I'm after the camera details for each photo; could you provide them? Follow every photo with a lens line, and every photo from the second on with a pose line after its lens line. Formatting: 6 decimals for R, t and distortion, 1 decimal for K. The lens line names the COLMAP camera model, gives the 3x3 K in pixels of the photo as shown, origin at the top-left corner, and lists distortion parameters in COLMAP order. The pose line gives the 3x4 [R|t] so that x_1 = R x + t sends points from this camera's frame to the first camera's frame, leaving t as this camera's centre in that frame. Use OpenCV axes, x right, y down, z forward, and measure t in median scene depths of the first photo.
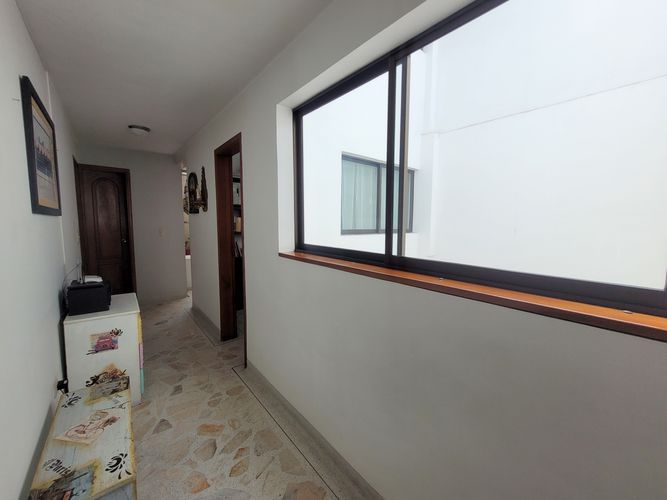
lens RADIAL K [[261.7, 0, 335.4], [0, 261.7, 245.6], [0, 0, 1]] dist [0.001164, -0.000060]
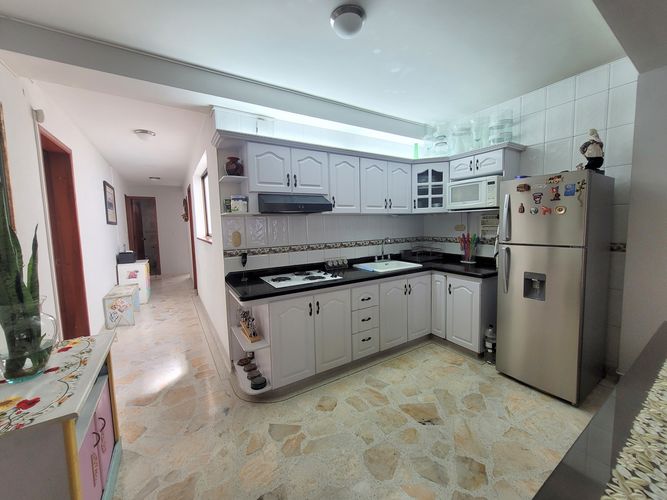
lens RADIAL K [[261.7, 0, 335.4], [0, 261.7, 245.6], [0, 0, 1]] dist [0.001164, -0.000060]
pose [[0.989789, -0.018603, -0.141320, 1.328771], [0.017333, 0.999798, -0.010207, 0.143077], [0.141481, 0.007654, 0.989911, -1.144951]]
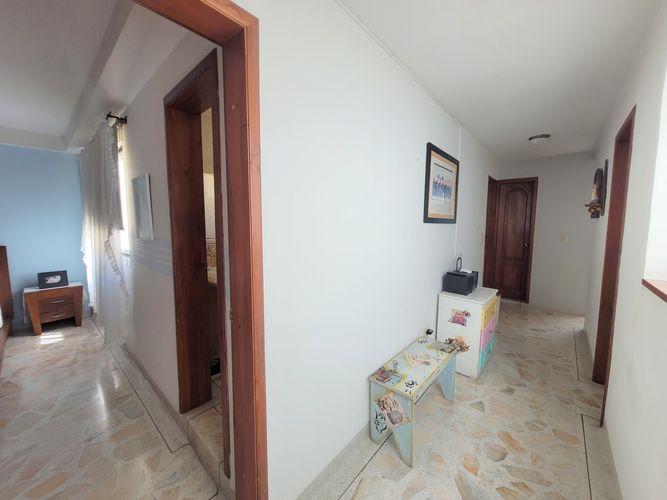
lens RADIAL K [[261.7, 0, 335.4], [0, 261.7, 245.6], [0, 0, 1]] dist [0.001164, -0.000060]
pose [[0.151360, 0.079353, -0.985288, 0.296349], [-0.095399, 0.993292, 0.065343, -0.022702], [0.983865, 0.084105, 0.157914, 0.130660]]
